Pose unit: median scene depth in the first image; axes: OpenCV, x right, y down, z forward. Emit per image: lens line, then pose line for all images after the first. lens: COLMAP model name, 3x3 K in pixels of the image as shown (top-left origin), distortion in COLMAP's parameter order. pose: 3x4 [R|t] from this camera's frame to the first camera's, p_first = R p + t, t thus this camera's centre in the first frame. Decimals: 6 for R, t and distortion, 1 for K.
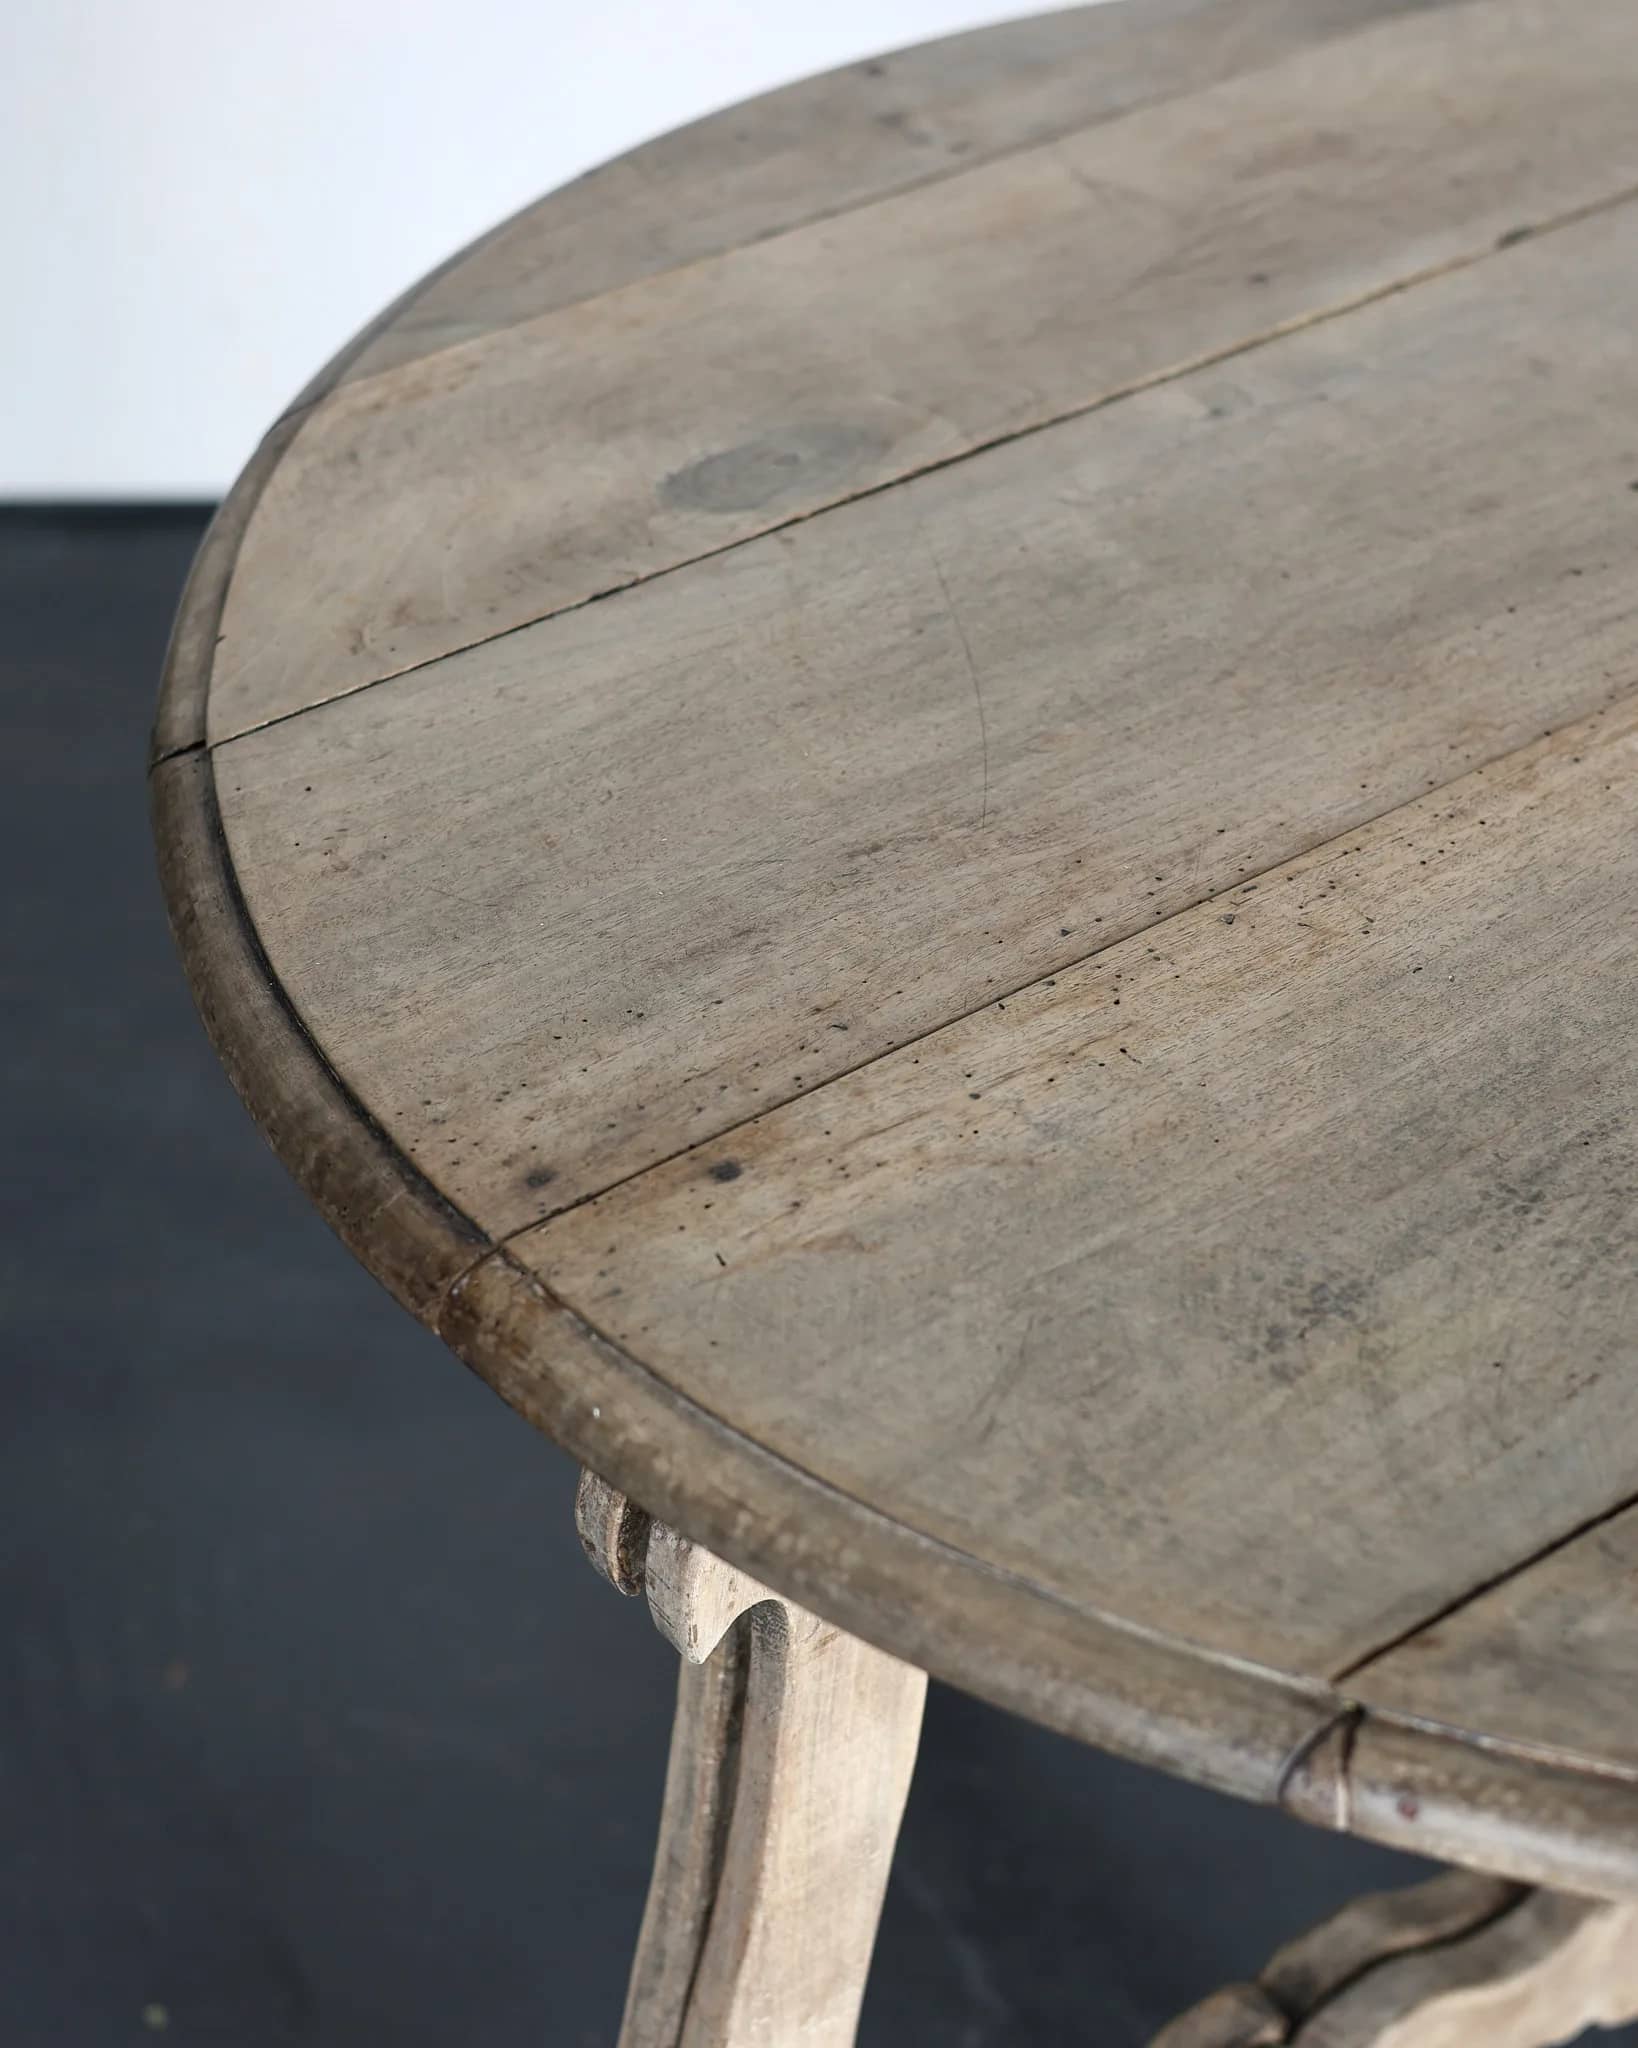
lens RADIAL K [[4194.8, 0, 842.7], [0, 4194.8, 961.7], [0, 0, 1]] dist [0.041164, 0.000000]
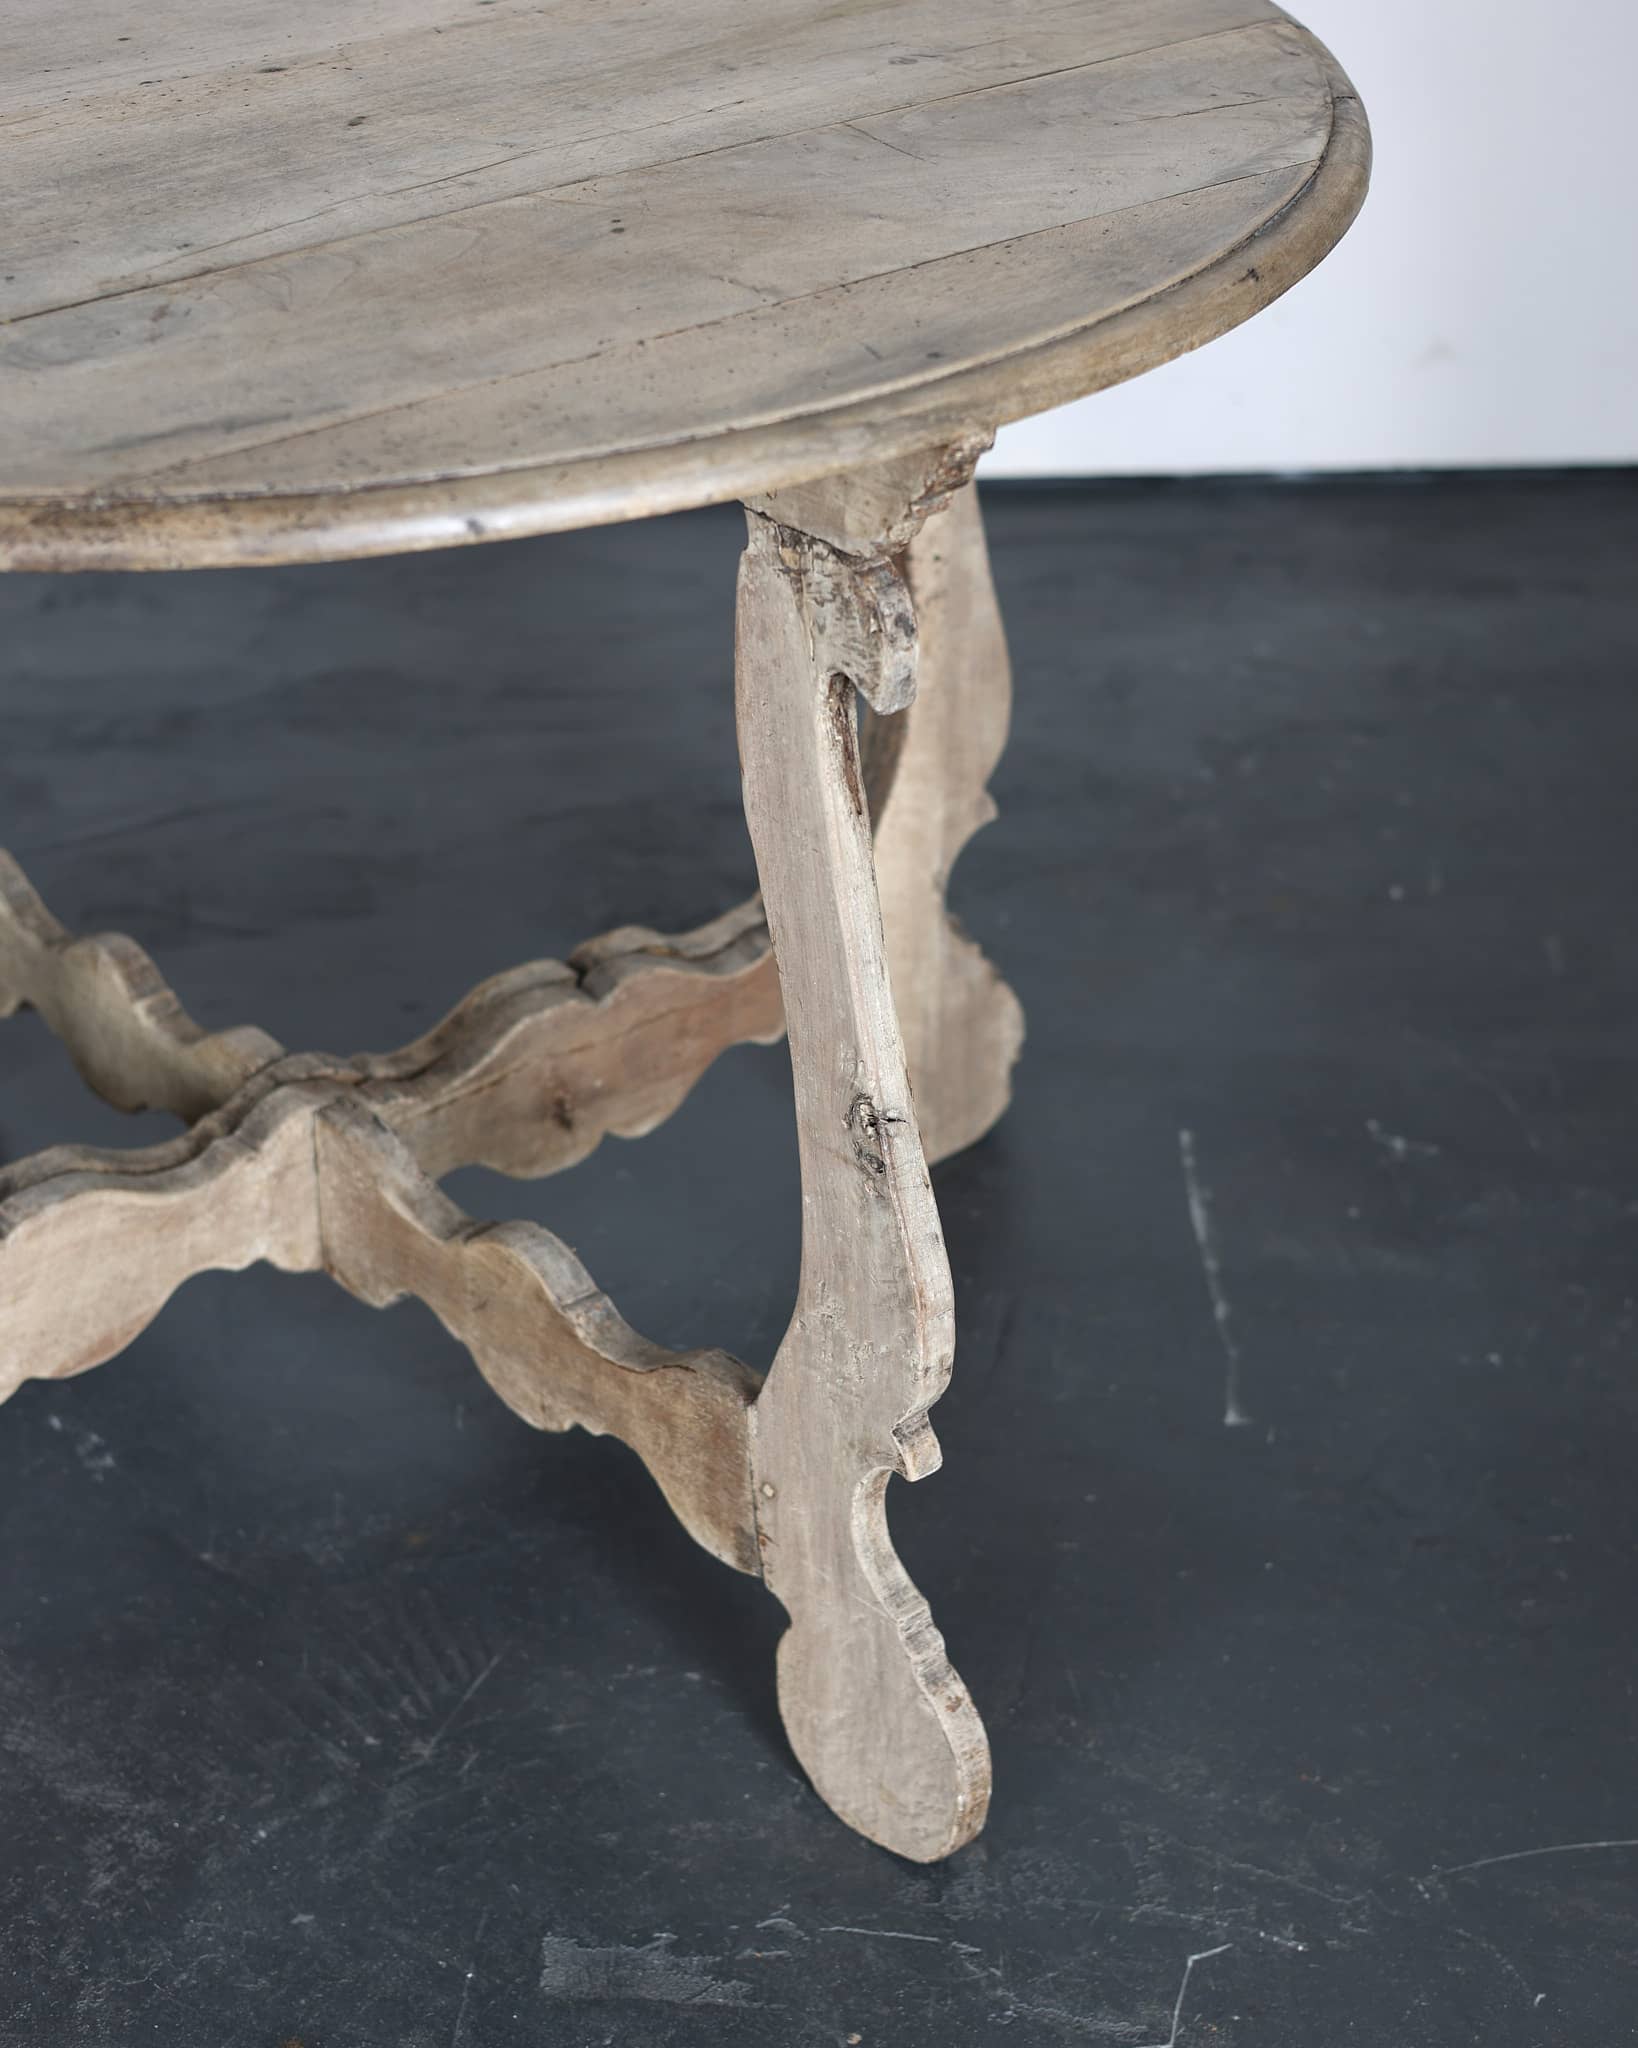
lens RADIAL K [[3766.1, 0, 836.2], [0, 3766.1, 1033.8], [0, 0, 1]] dist [0.031603, 0.000000]
pose [[0.999638, -0.015983, 0.021620, 0.453348], [0.018274, 0.993731, -0.110293, 0.425937], [-0.019721, 0.110649, 0.993664, -0.300450]]
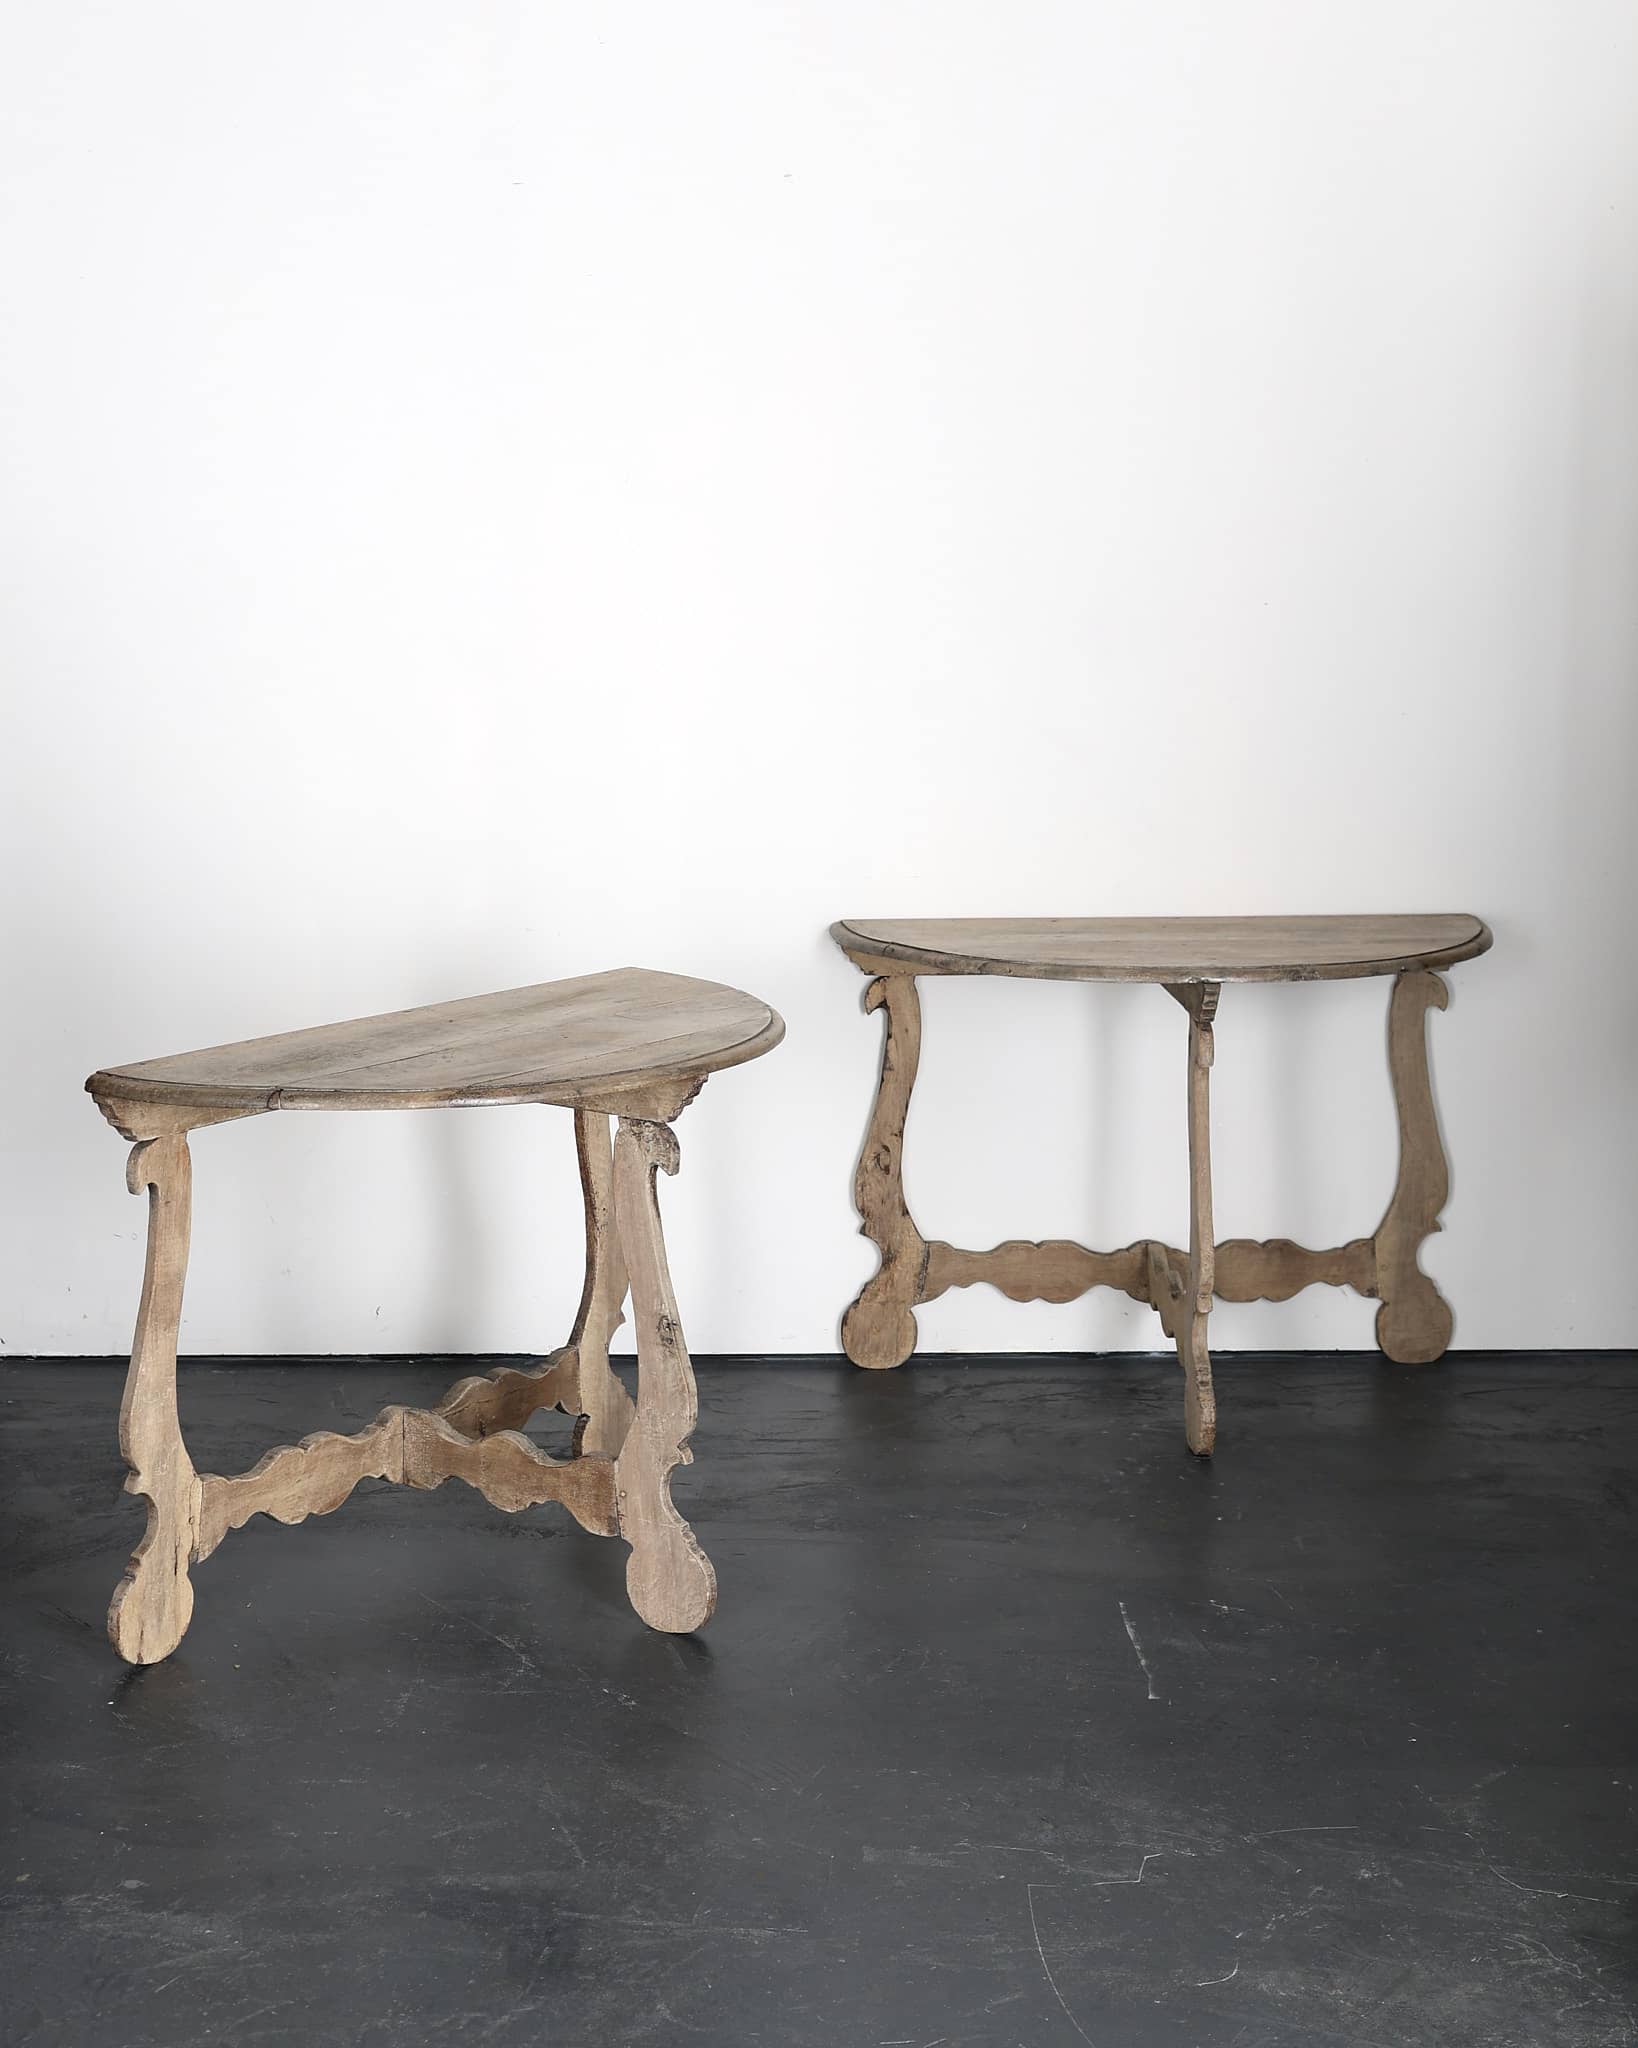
lens RADIAL K [[3014.4, 0, 689.6], [0, 3014.4, 930.9], [0, 0, 1]] dist [0.009878, 0.000000]
pose [[0.968196, -0.038438, 0.247222, -0.231649], [0.149556, 0.881070, -0.448719, 1.343942], [-0.200572, 0.471421, 0.858797, -1.838884]]
